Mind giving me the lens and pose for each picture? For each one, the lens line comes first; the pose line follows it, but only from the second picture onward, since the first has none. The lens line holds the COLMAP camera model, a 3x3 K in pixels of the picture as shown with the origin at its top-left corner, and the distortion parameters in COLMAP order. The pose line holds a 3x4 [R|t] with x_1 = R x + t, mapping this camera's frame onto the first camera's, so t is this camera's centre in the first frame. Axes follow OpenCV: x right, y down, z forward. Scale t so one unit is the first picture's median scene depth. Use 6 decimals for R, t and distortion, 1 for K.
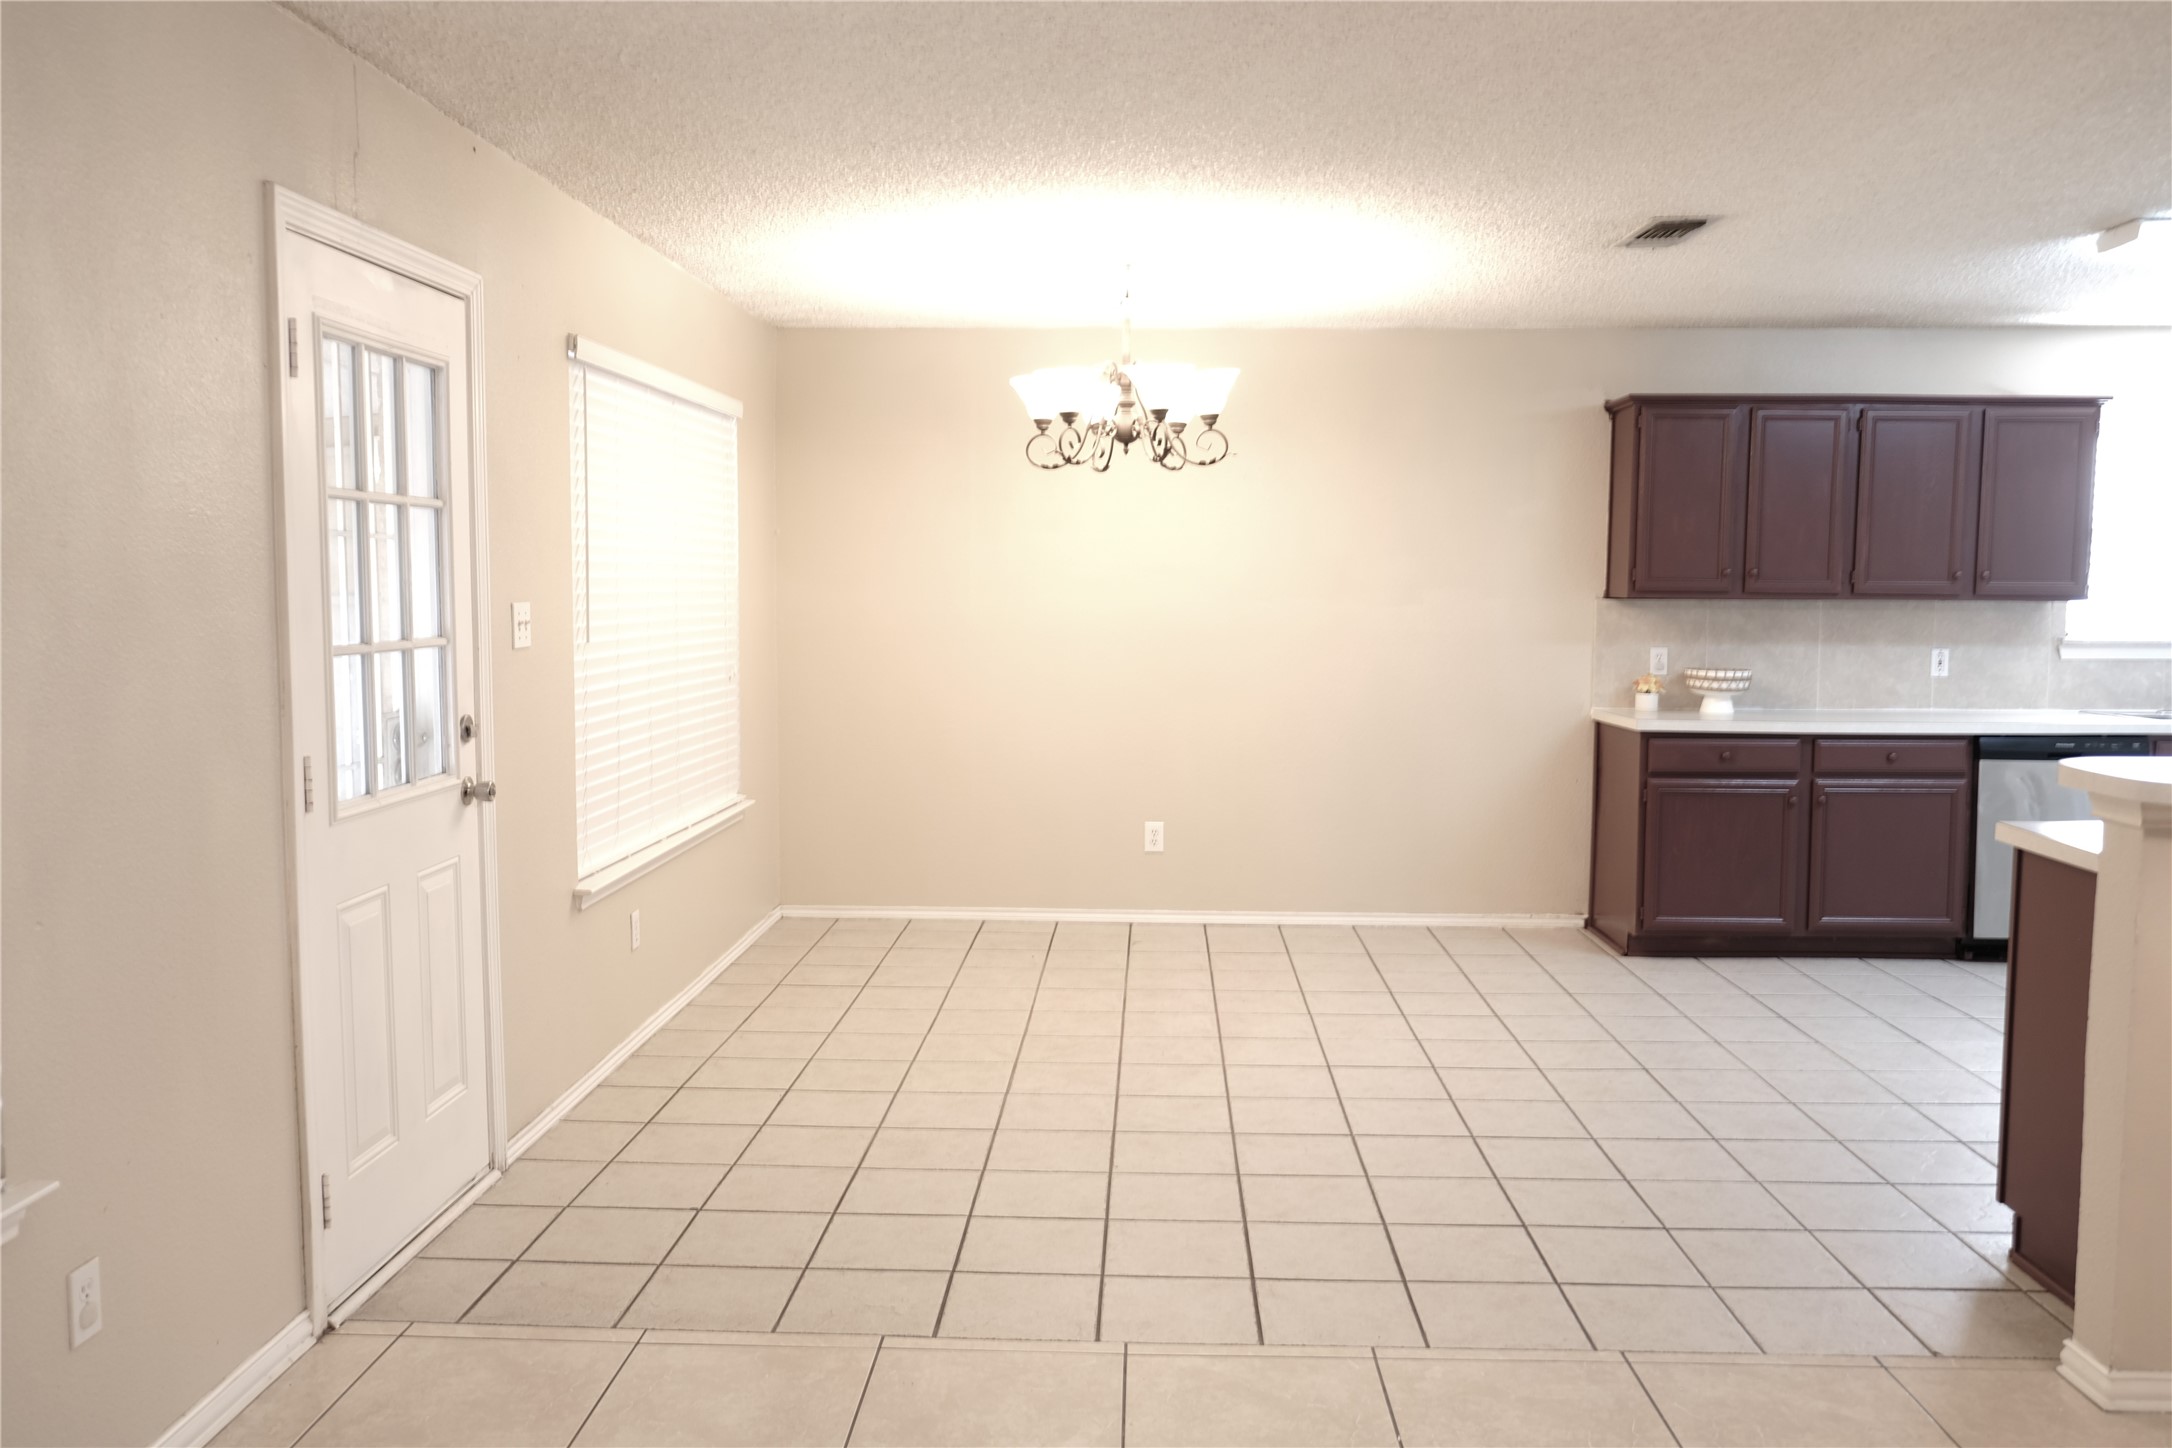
lens RADIAL K [[1676.3, 0, 1077.7], [0, 1676.3, 721.4], [0, 0, 1]] dist [-0.040804, 0.052299]
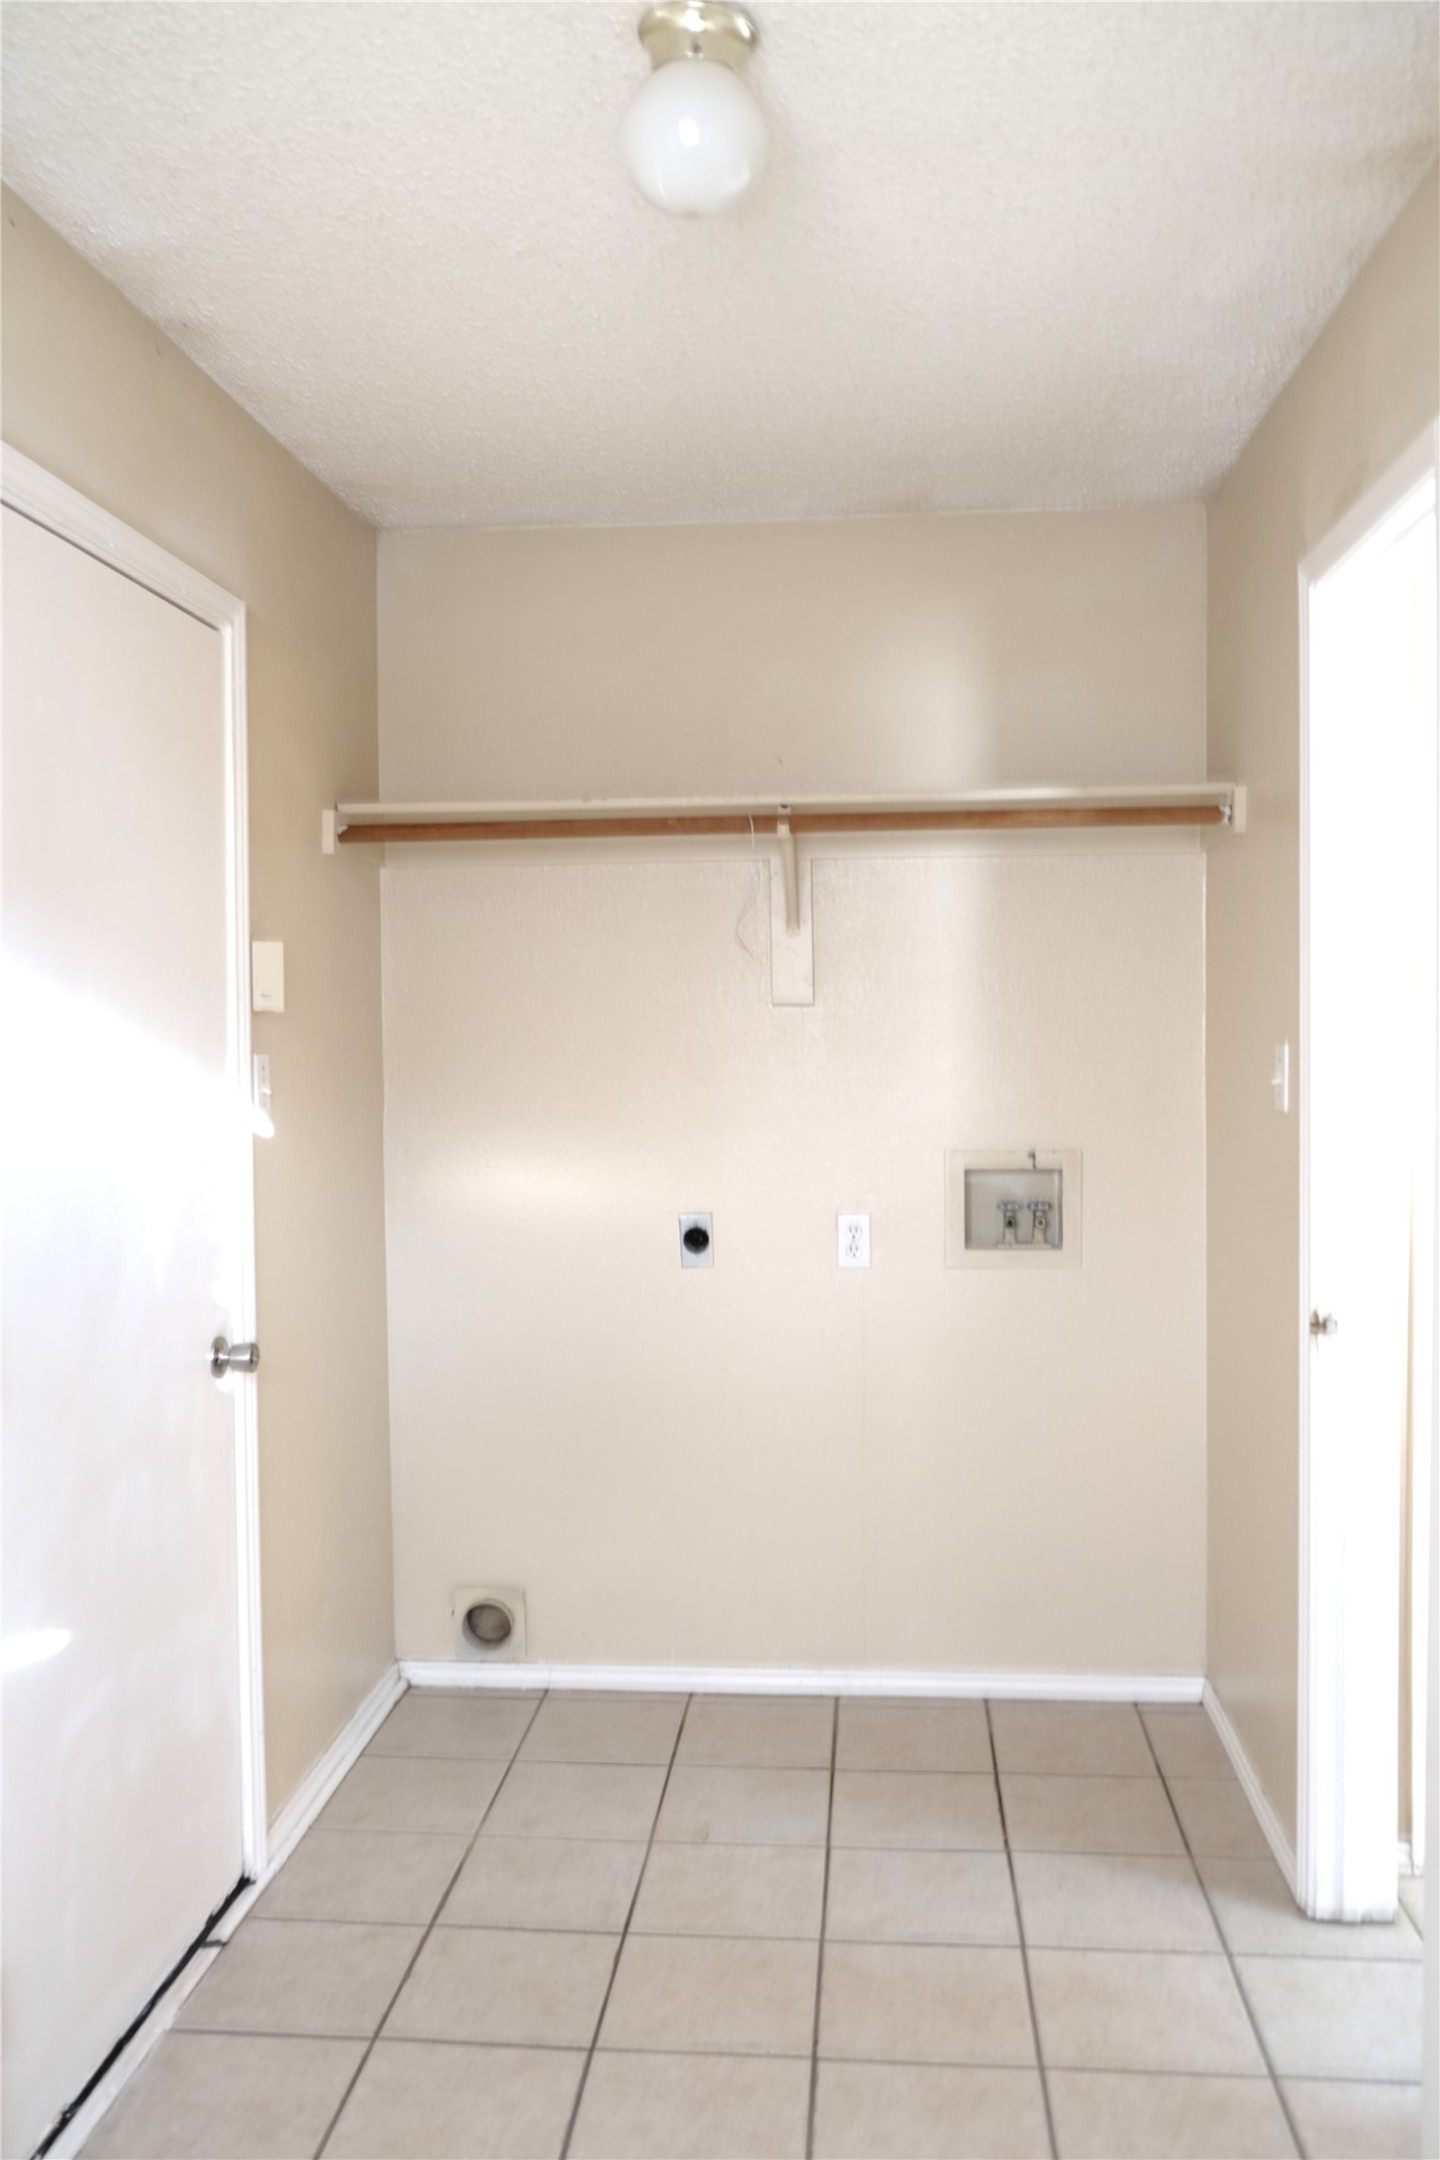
lens RADIAL K [[1667.0, 0, 720.0], [0, 1667.0, 1080.0], [0, 0, 1]] dist [-0.040804, 0.052299]
pose [[0.998646, -0.011100, -0.050815, 0.015165], [0.008486, 0.998644, -0.051360, -0.024642], [0.051316, 0.050859, 0.997387, 0.318813]]
